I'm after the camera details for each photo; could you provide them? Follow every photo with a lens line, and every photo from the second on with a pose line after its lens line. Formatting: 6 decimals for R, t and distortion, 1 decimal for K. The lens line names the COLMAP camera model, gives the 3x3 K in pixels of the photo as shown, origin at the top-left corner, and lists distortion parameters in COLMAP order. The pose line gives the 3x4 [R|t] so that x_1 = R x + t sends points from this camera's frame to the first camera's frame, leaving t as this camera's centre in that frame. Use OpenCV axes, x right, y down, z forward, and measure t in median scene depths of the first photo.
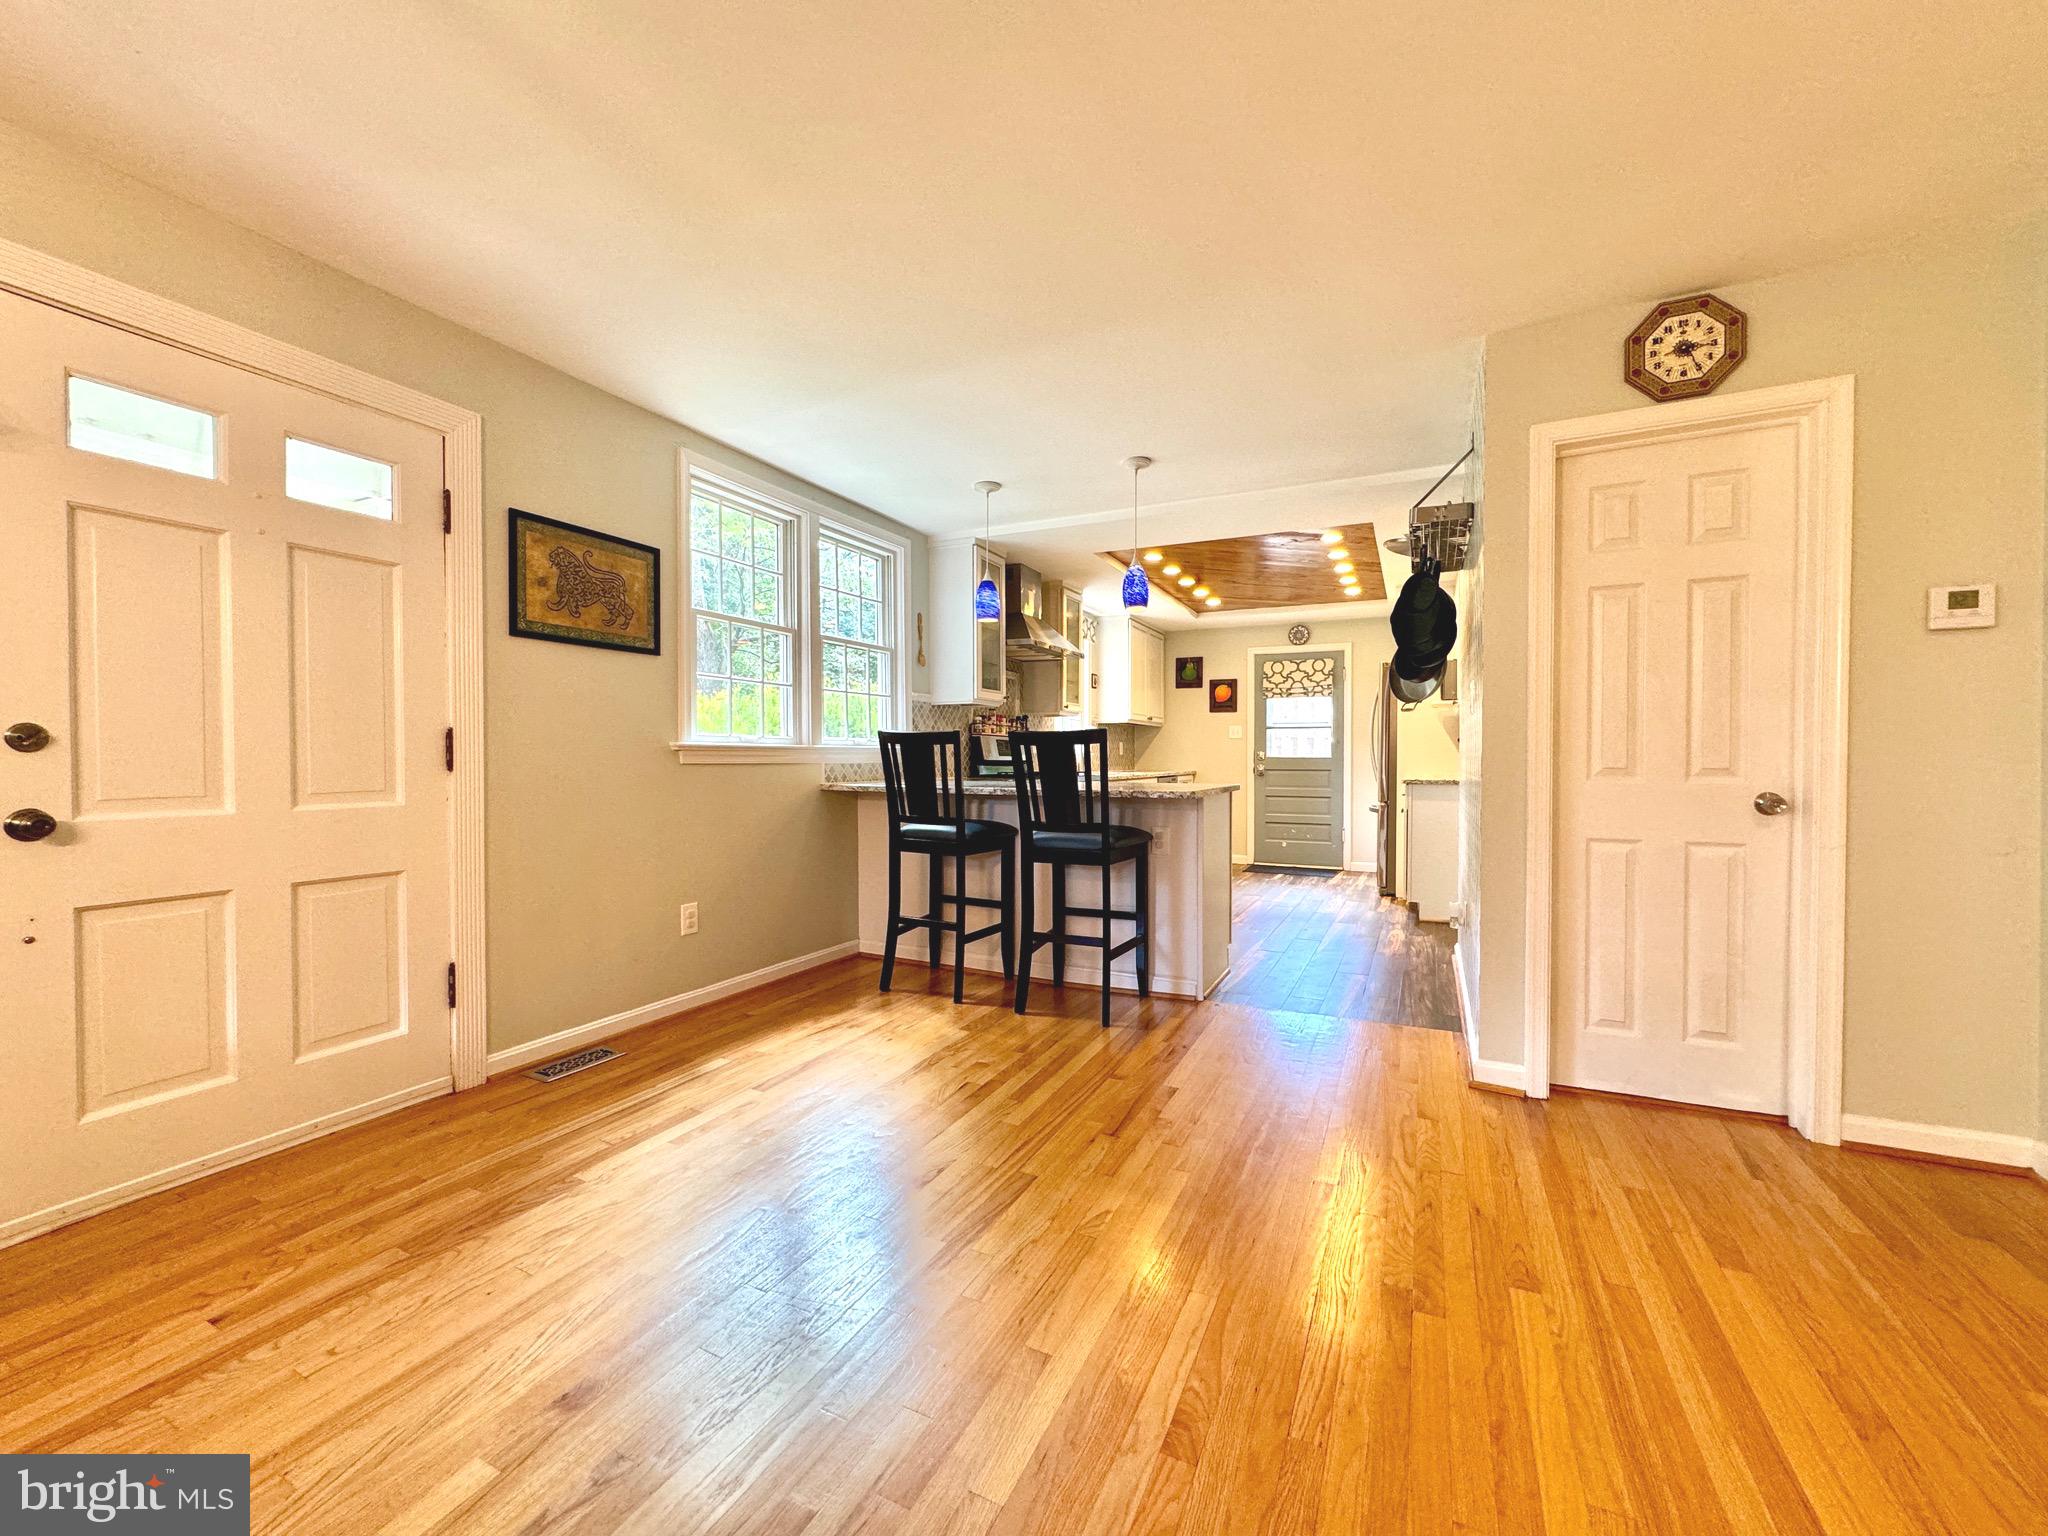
lens RADIAL K [[820.3, 0, 1029.5], [0, 820.3, 772.6], [0, 0, 1]] dist [-0.002237, 0.000469]
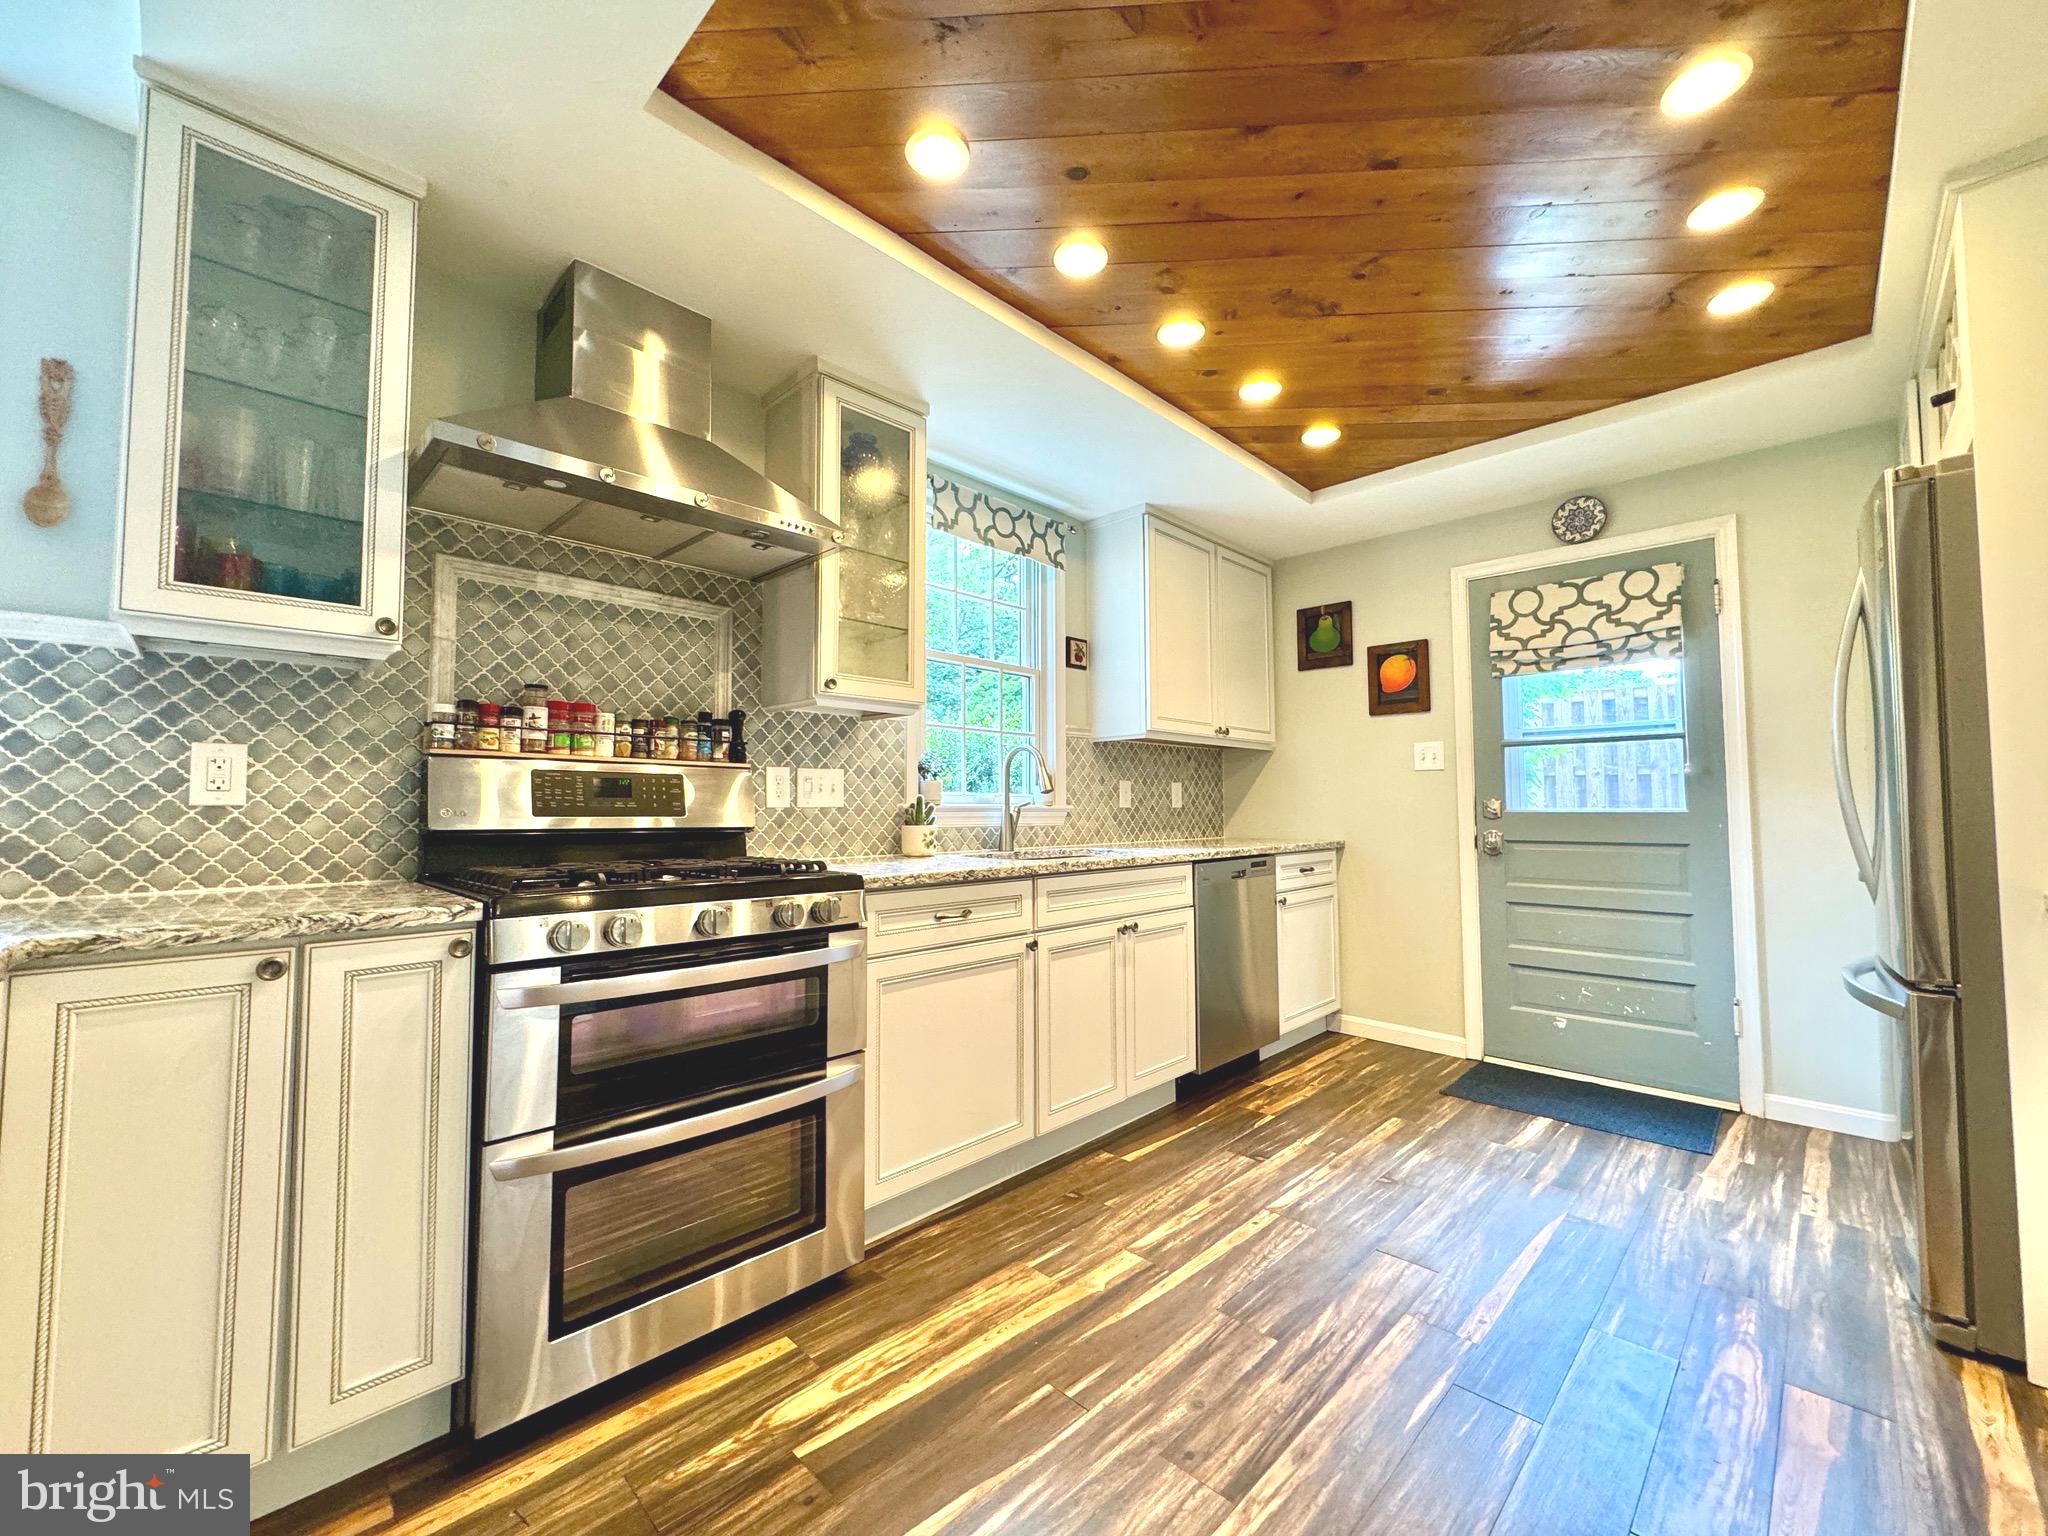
lens RADIAL K [[820.3, 0, 1025.1], [0, 820.3, 769.4], [0, 0, 1]] dist [-0.002237, 0.000469]
pose [[0.946360, -0.020454, -0.322467, 0.458653], [-0.001058, 0.997793, -0.066394, -0.029330], [0.323113, 0.063174, 0.944249, 1.239633]]
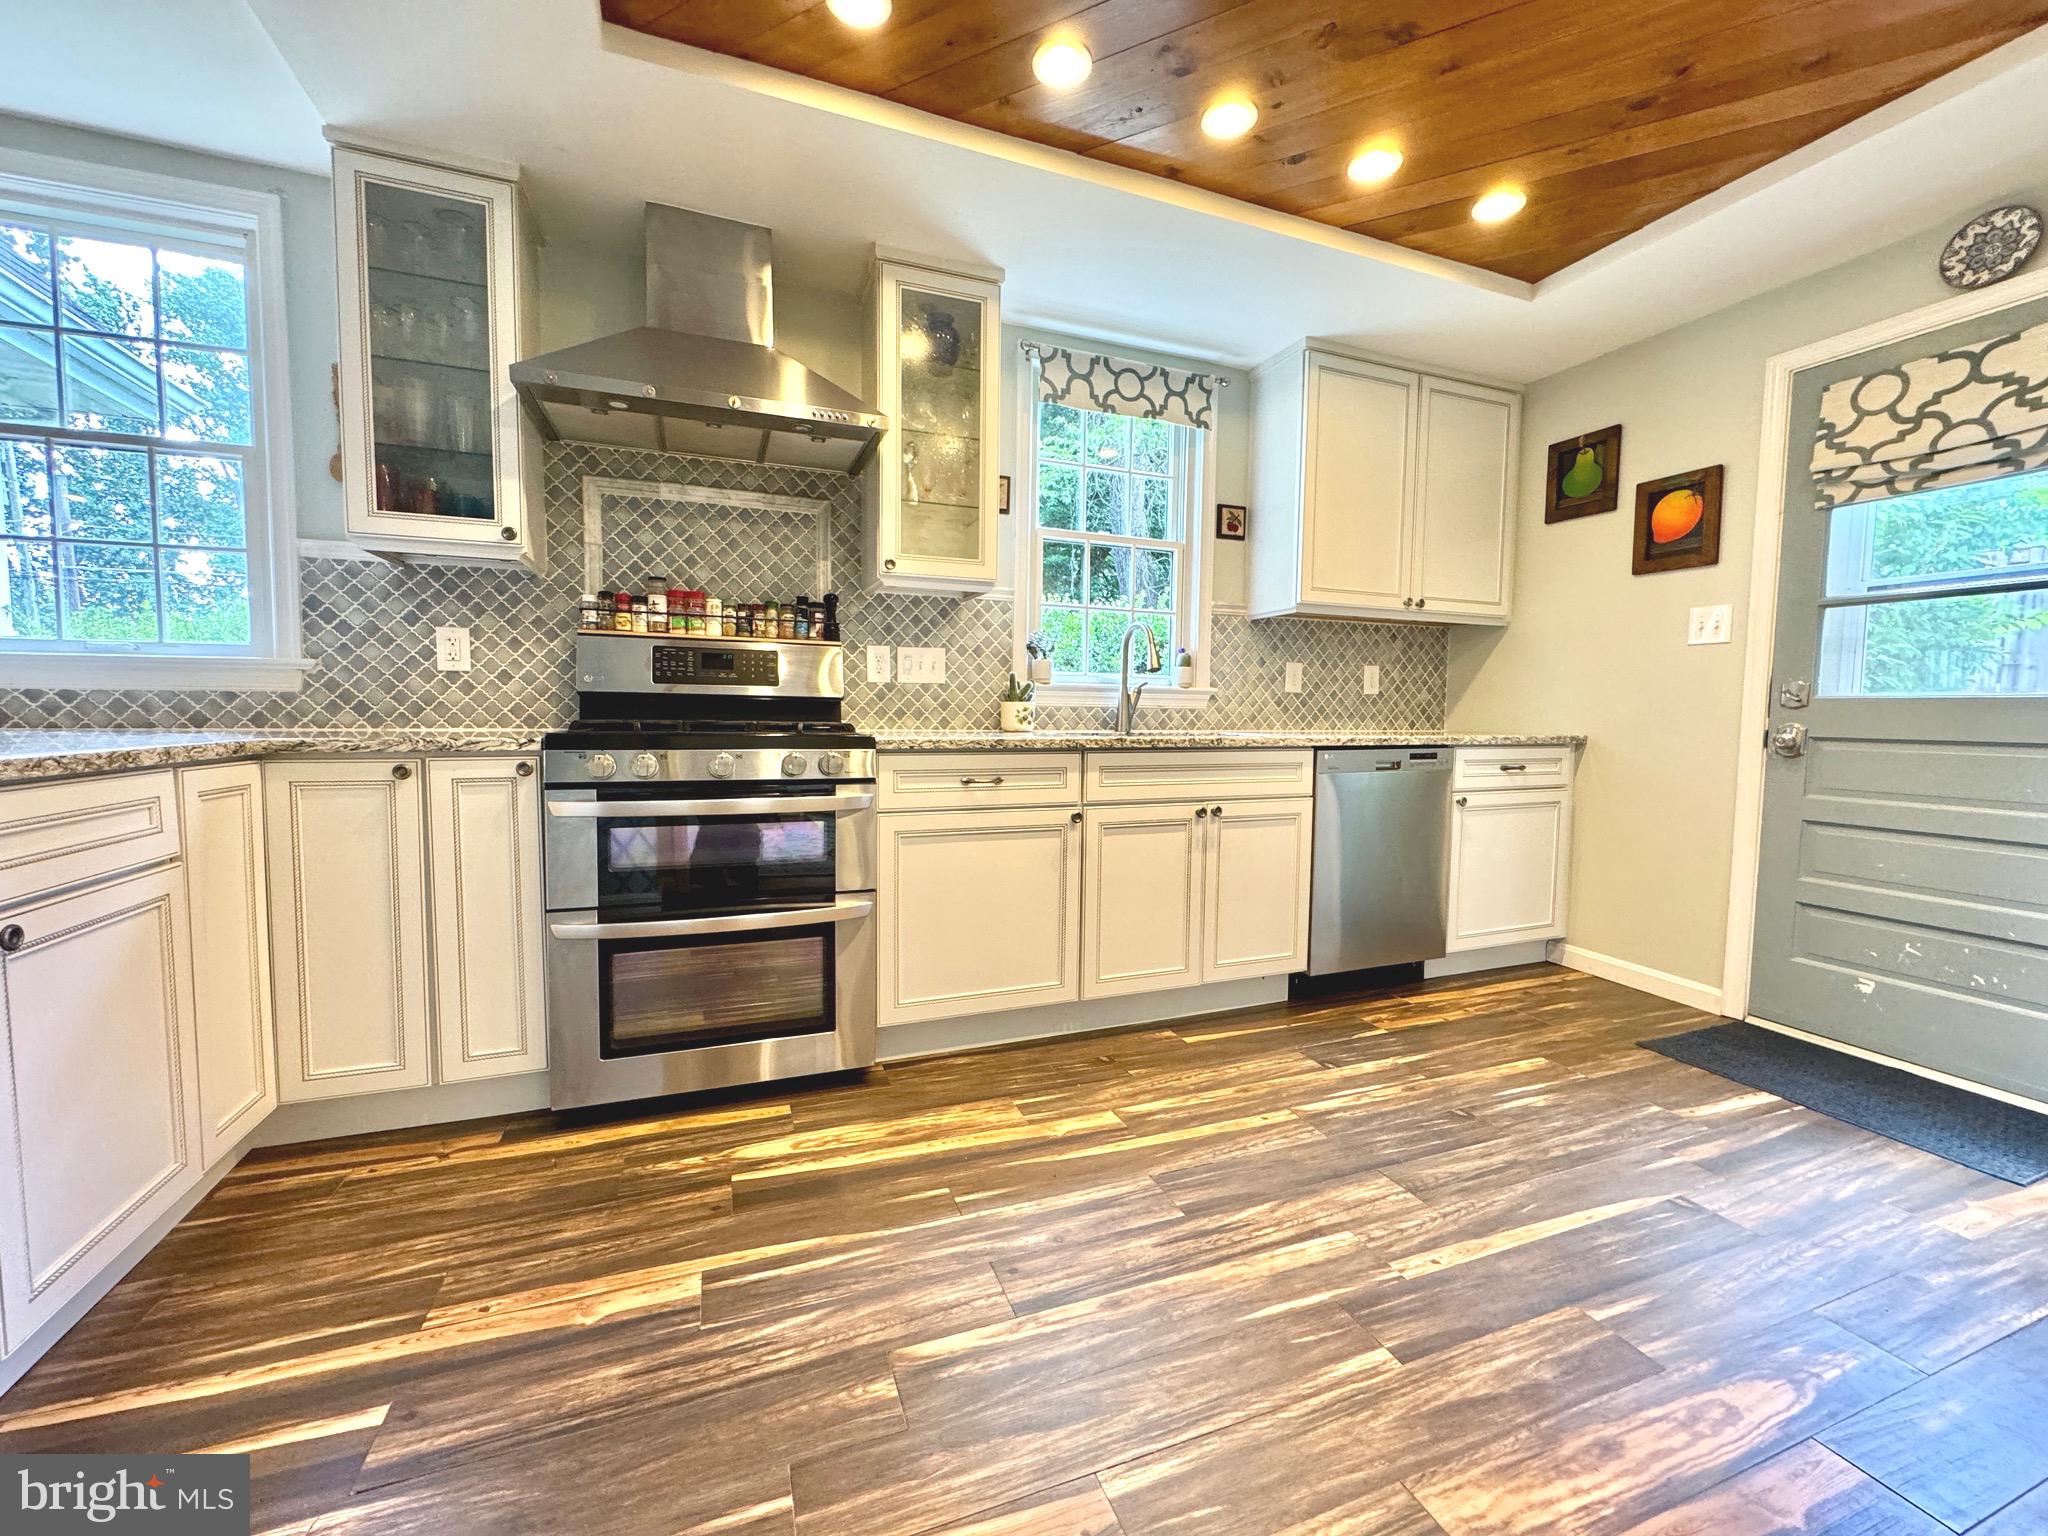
lens RADIAL K [[820.3, 0, 1022.6], [0, 820.3, 769.7], [0, 0, 1]] dist [-0.002237, 0.000469]
pose [[0.726796, 0.056059, -0.684562, 0.689789], [-0.022649, 0.998078, 0.057687, -0.006353], [0.686480, -0.026422, 0.726668, 1.369604]]
